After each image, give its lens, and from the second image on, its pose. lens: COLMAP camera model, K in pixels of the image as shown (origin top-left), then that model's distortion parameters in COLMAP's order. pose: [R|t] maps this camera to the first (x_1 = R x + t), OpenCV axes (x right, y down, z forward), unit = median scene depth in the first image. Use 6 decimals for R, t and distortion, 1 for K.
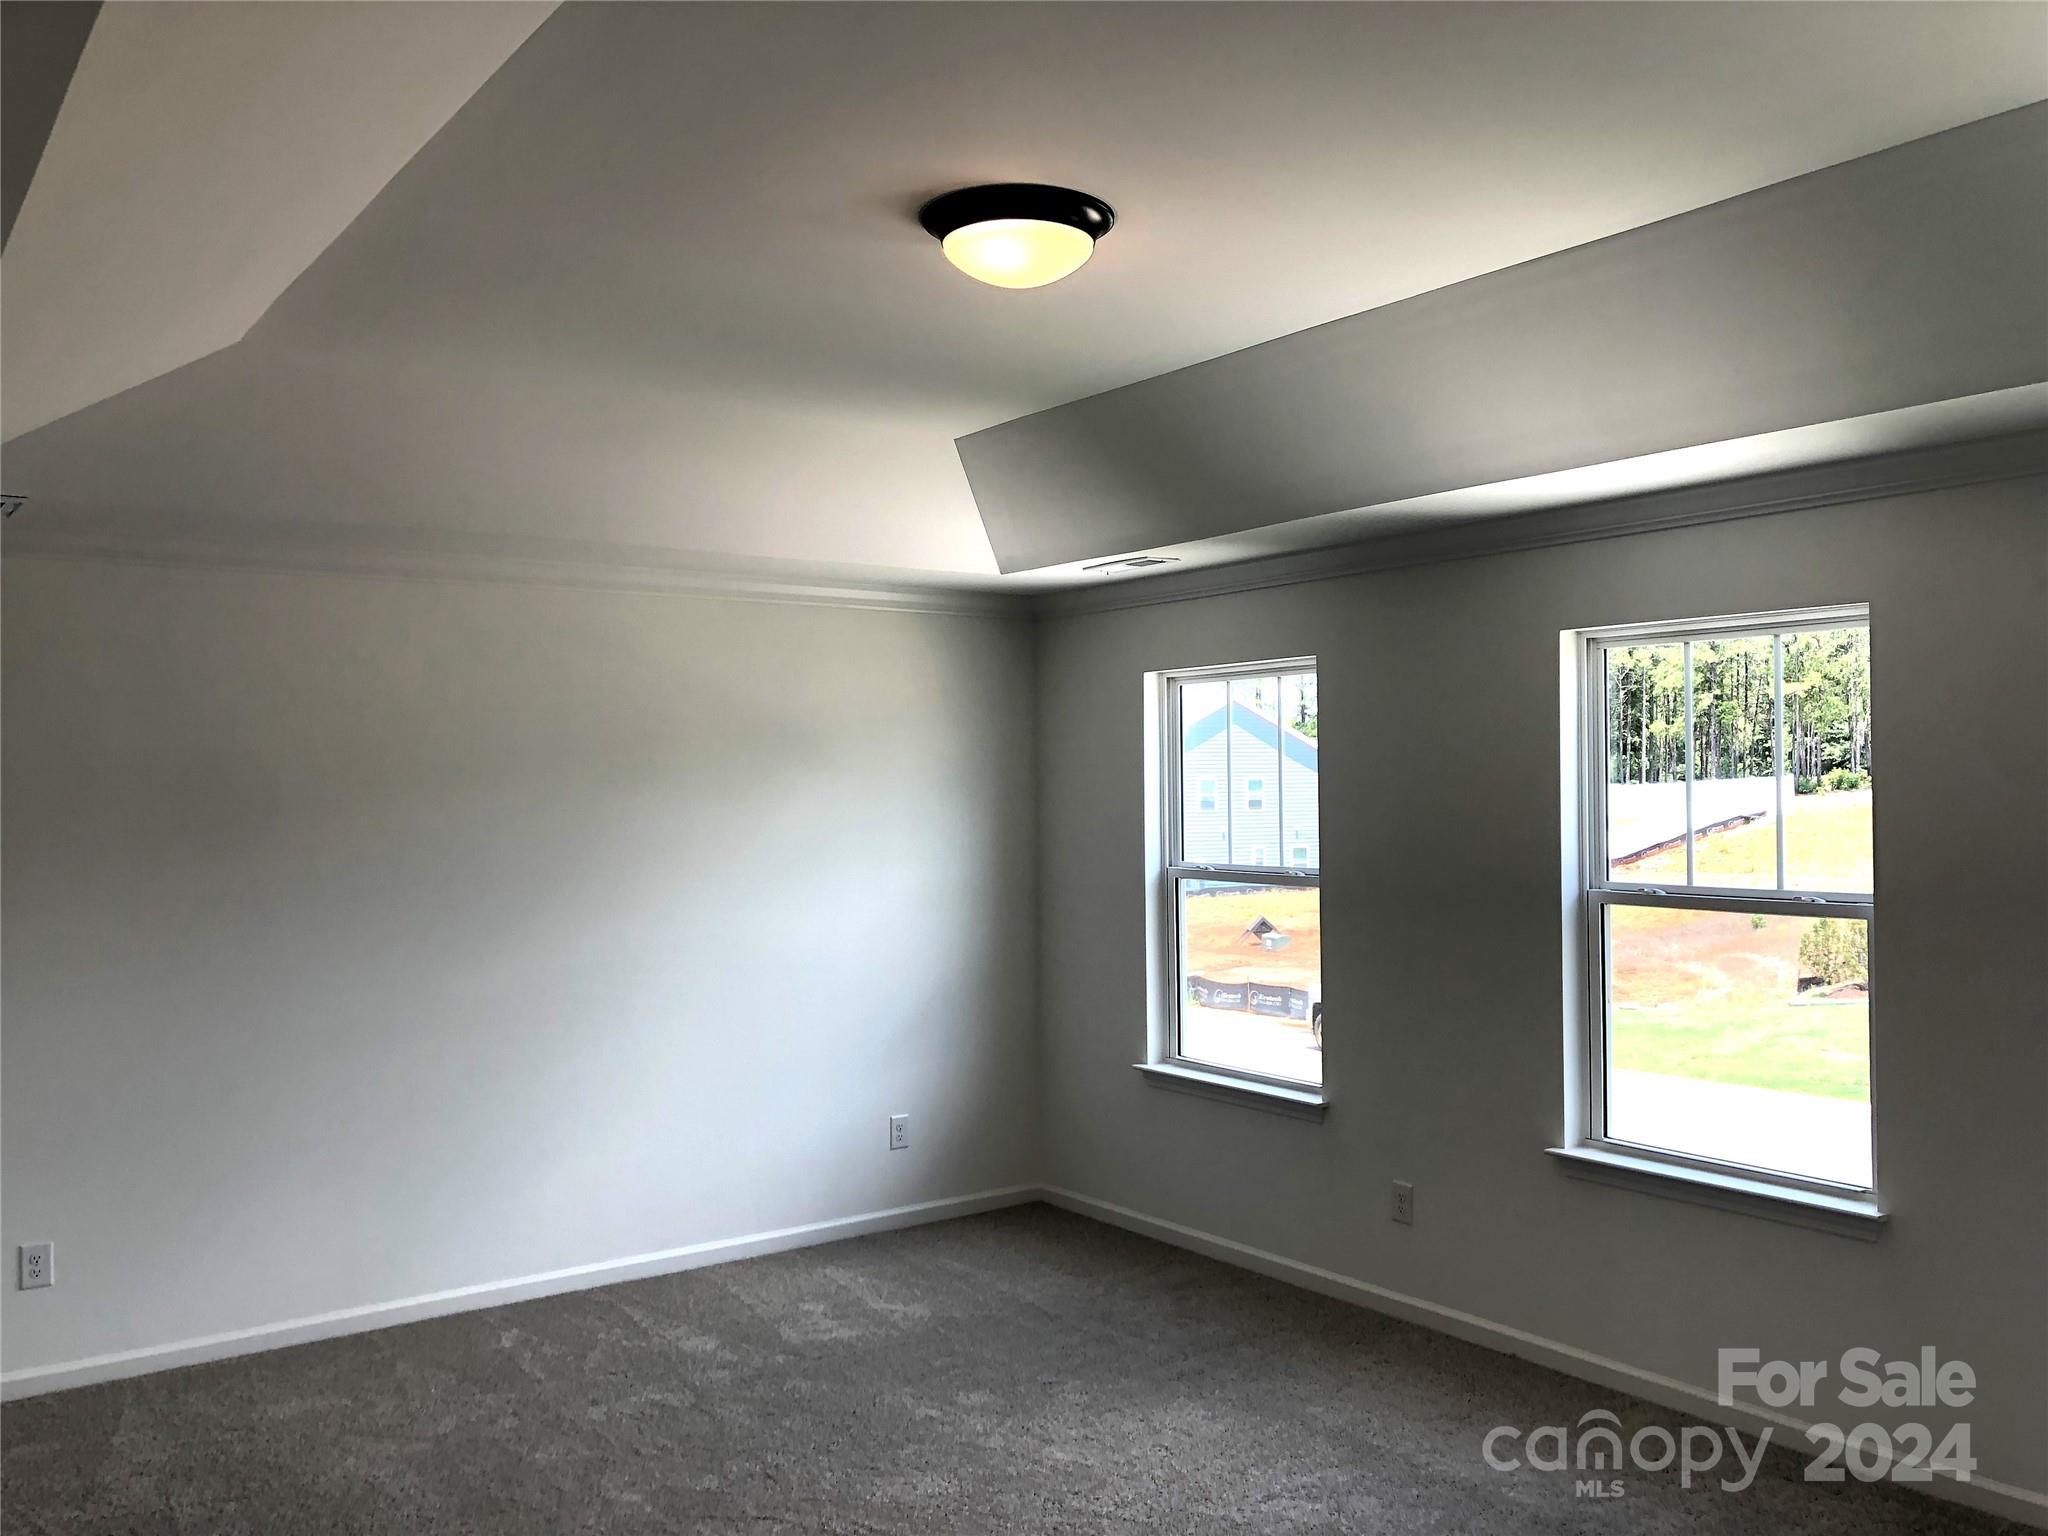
lens RADIAL K [[1685.9, 0, 1024.0], [0, 1685.9, 768.0], [0, 0, 1]] dist [0.087323, -0.039681]
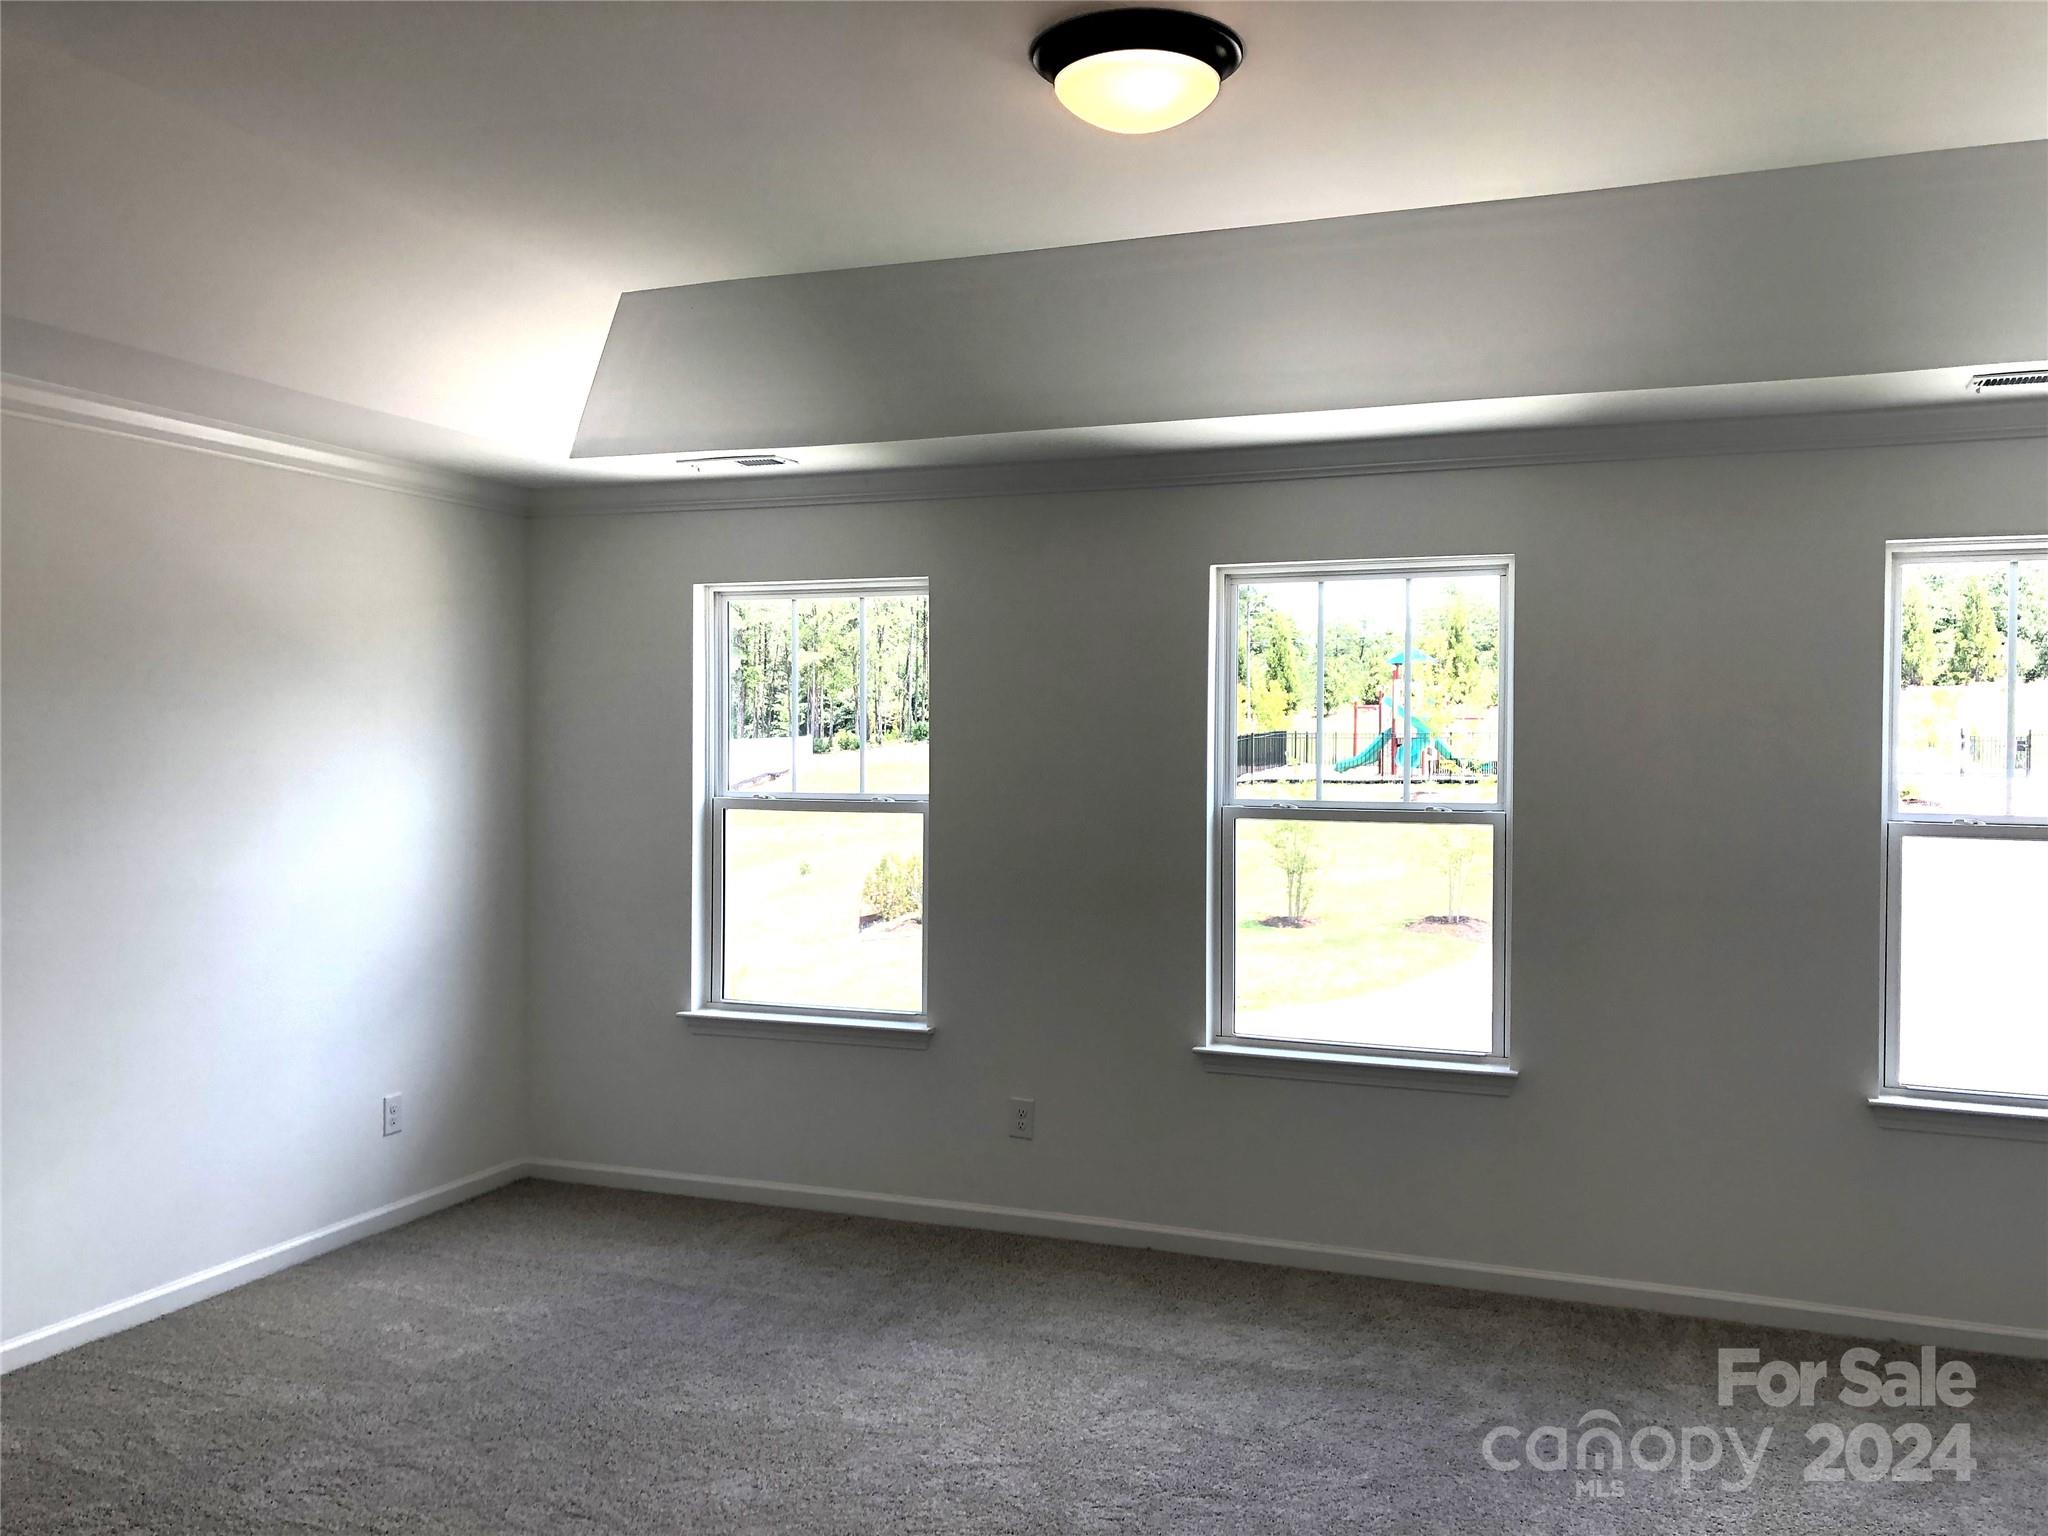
lens RADIAL K [[1685.9, 0, 1024.0], [0, 1685.9, 768.0], [0, 0, 1]] dist [0.087323, -0.039681]
pose [[0.854224, 0.003059, 0.519897, -0.285057], [-0.016104, 0.999659, 0.020578, 0.023724], [-0.519657, -0.025951, 0.853981, 0.134680]]
